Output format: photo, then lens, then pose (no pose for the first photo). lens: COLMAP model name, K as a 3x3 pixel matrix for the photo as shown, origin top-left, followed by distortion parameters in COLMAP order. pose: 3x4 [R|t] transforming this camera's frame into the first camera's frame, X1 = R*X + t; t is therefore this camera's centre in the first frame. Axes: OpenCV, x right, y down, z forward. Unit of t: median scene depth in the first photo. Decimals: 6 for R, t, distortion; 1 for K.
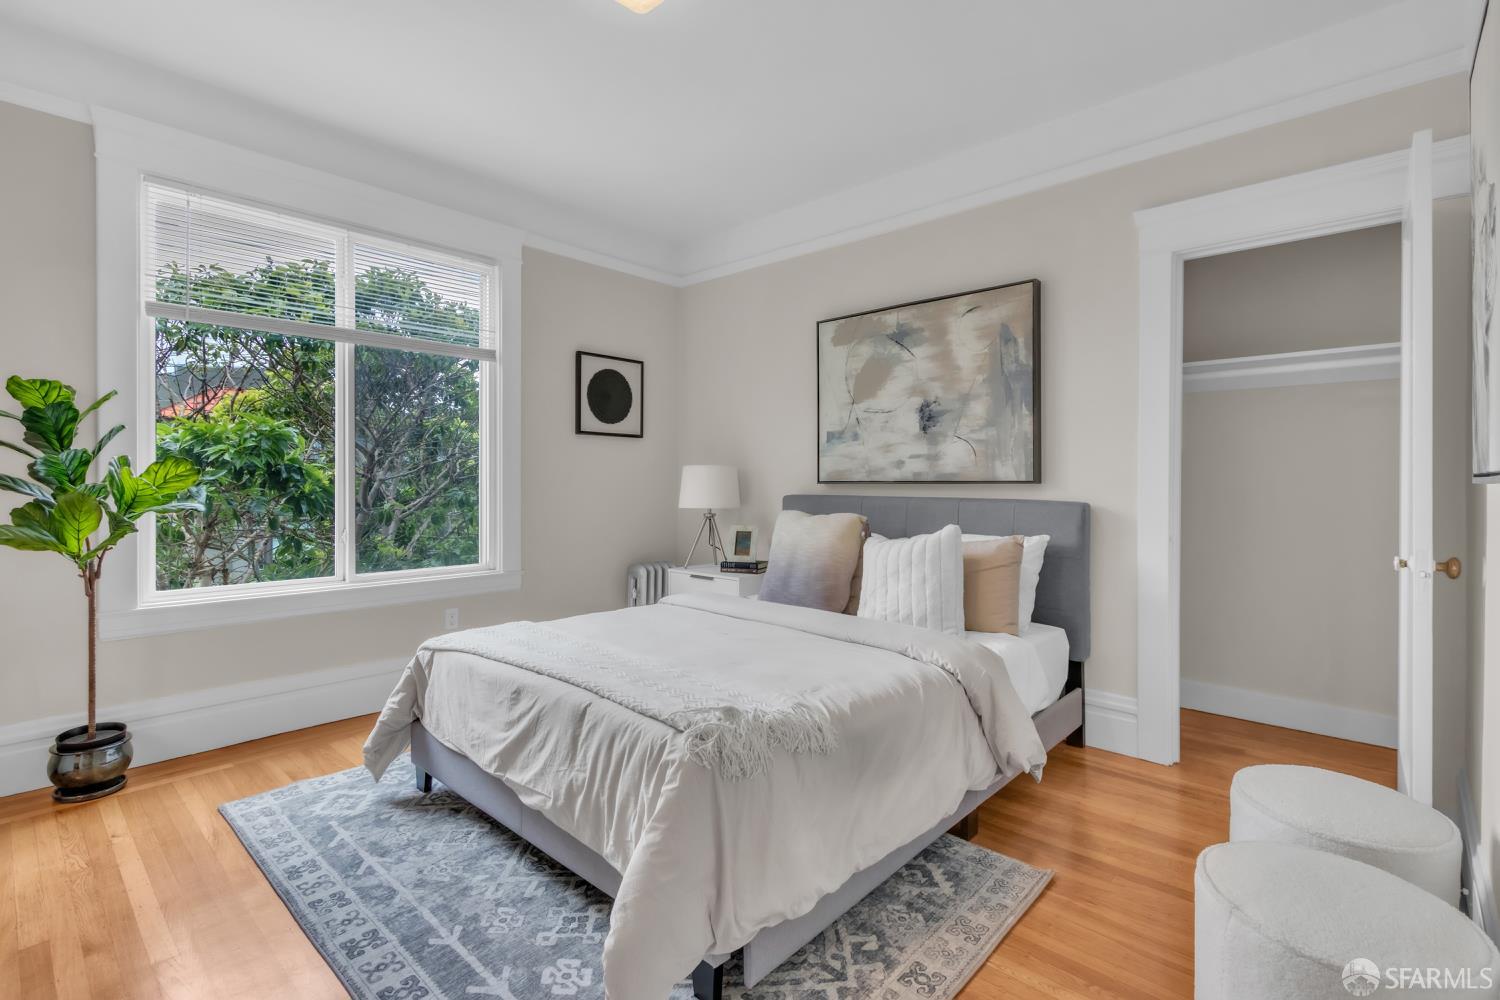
lens RADIAL K [[688.4, 0, 753.3], [0, 688.4, 495.1], [0, 0, 1]] dist [-0.009271, -0.000584]
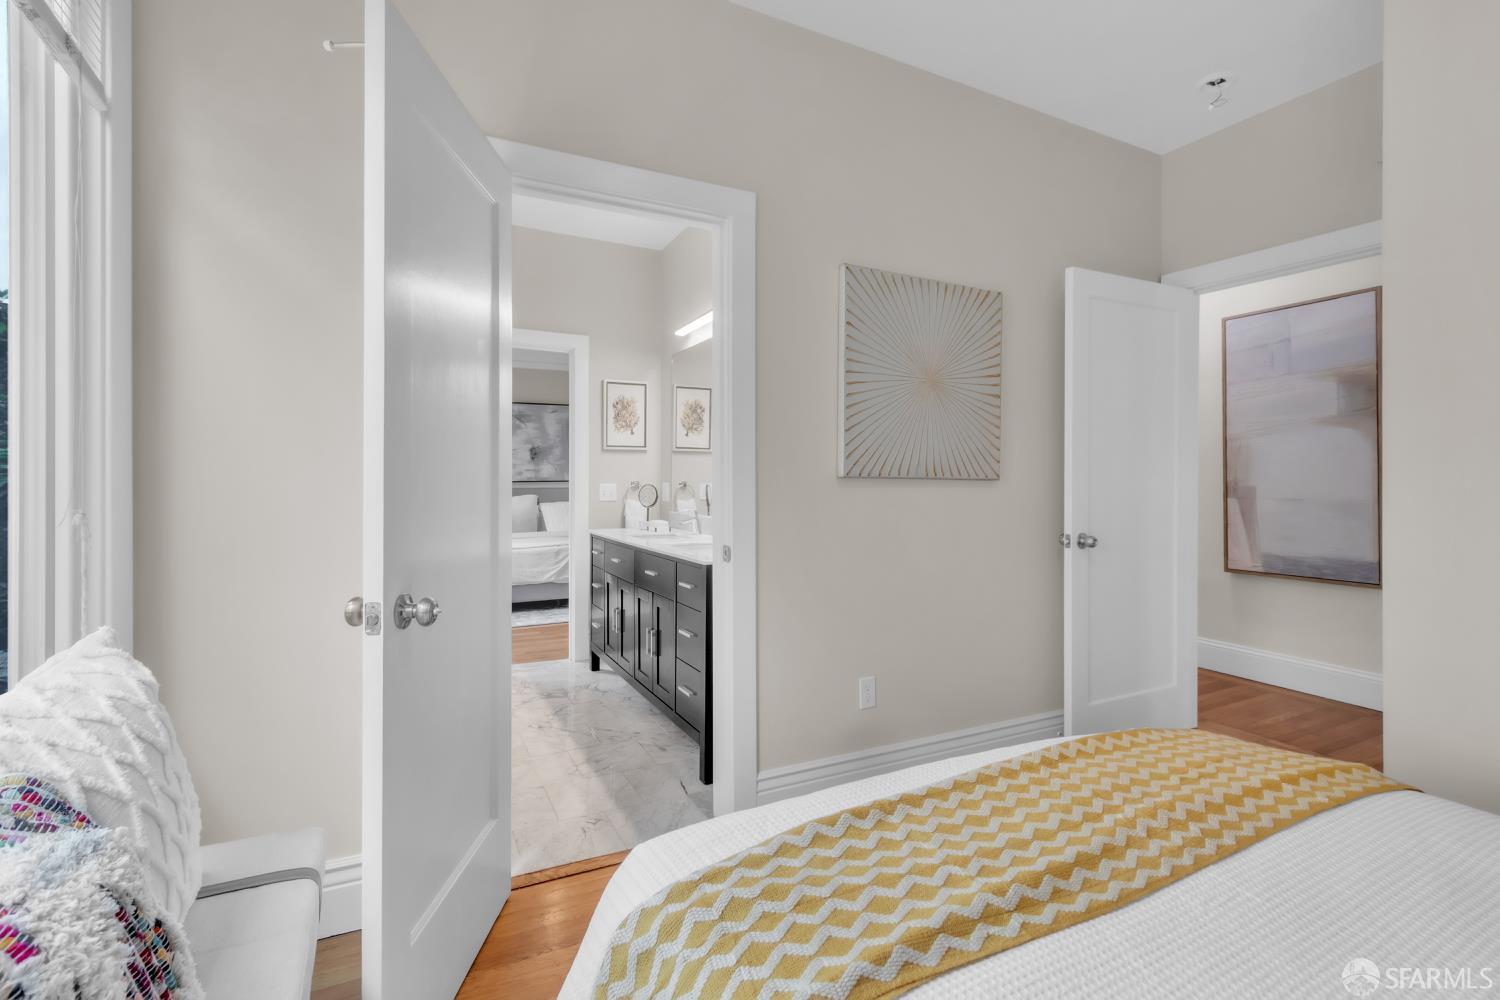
lens RADIAL K [[688.4, 0, 746.0], [0, 688.4, 484.1], [0, 0, 1]] dist [-0.009271, -0.000584]
pose [[0.370348, -0.010719, 0.928831, -1.632555], [0.017447, 0.999837, 0.004582, -0.008701], [-0.928729, 0.014509, 0.370474, -0.521167]]
